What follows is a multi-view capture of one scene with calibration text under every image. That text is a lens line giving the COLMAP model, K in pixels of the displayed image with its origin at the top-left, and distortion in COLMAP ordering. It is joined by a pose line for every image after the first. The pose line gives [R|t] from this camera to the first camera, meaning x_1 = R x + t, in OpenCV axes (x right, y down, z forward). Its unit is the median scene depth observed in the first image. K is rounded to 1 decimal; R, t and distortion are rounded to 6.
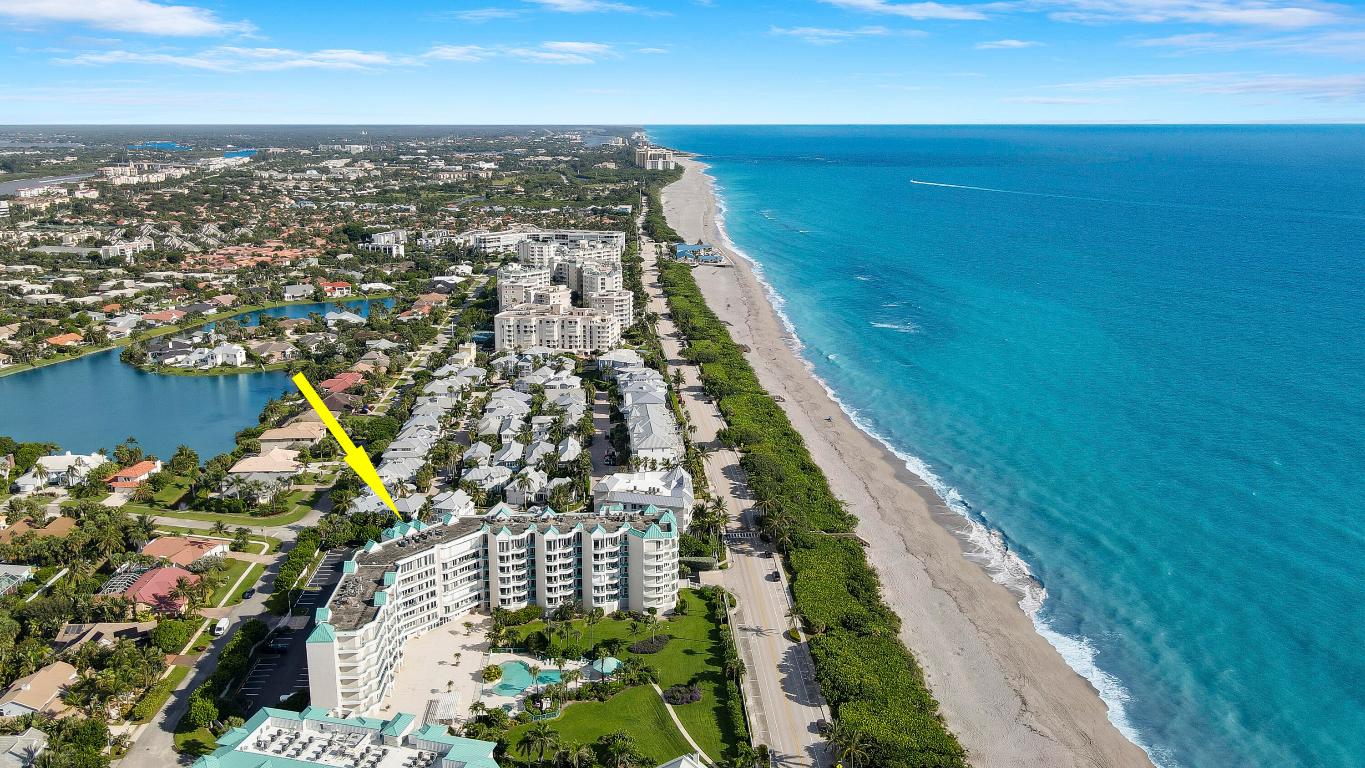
lens RADIAL K [[1039.5, 0, 711.5], [0, 1039.5, 388.4], [0, 0, 1]] dist [0.002239, 0.027465]
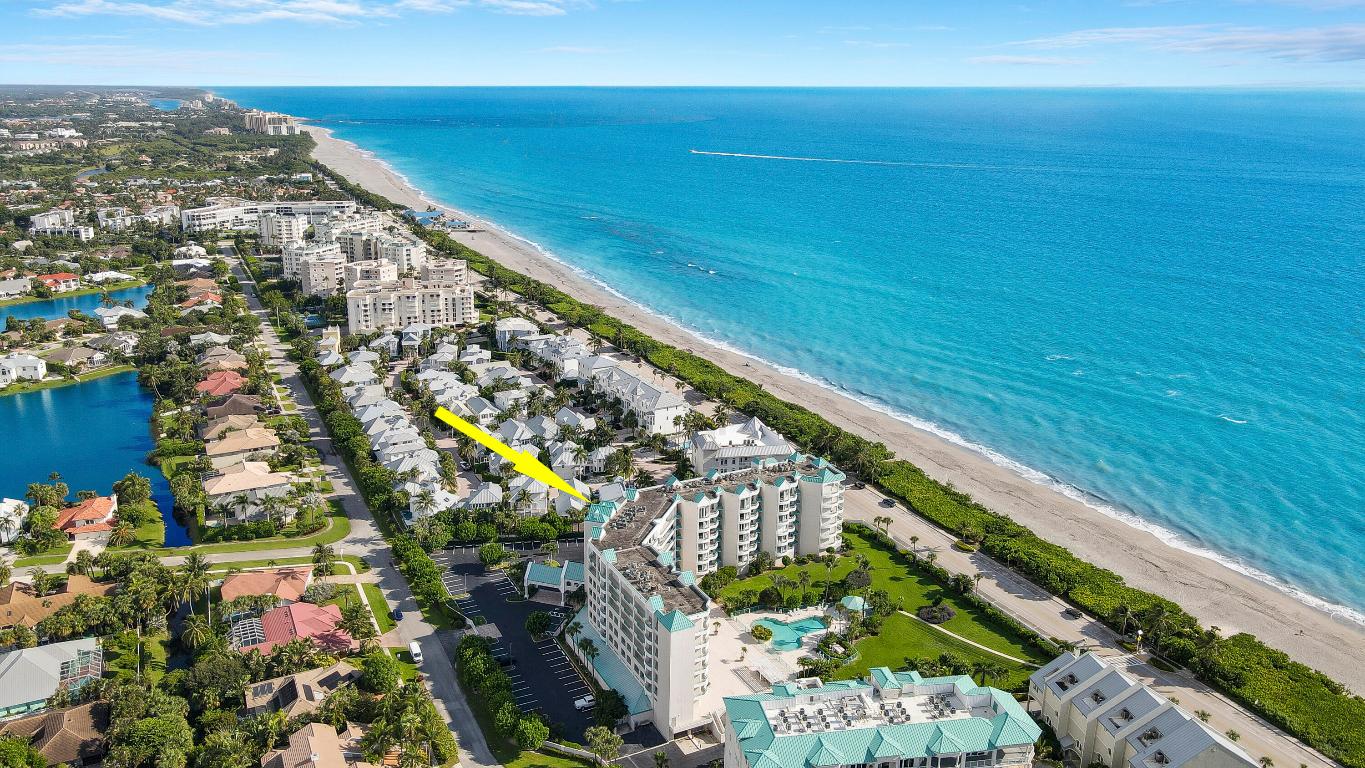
lens RADIAL K [[991.8, 0, 682.5], [0, 991.8, 384.0], [0, 0, 1]] dist [0.045297, -0.001679]
pose [[0.926868, -0.116525, 0.356843, -0.417228], [0.101397, 0.992981, 0.060881, -0.024373], [-0.361433, -0.020246, 0.932178, 0.088522]]
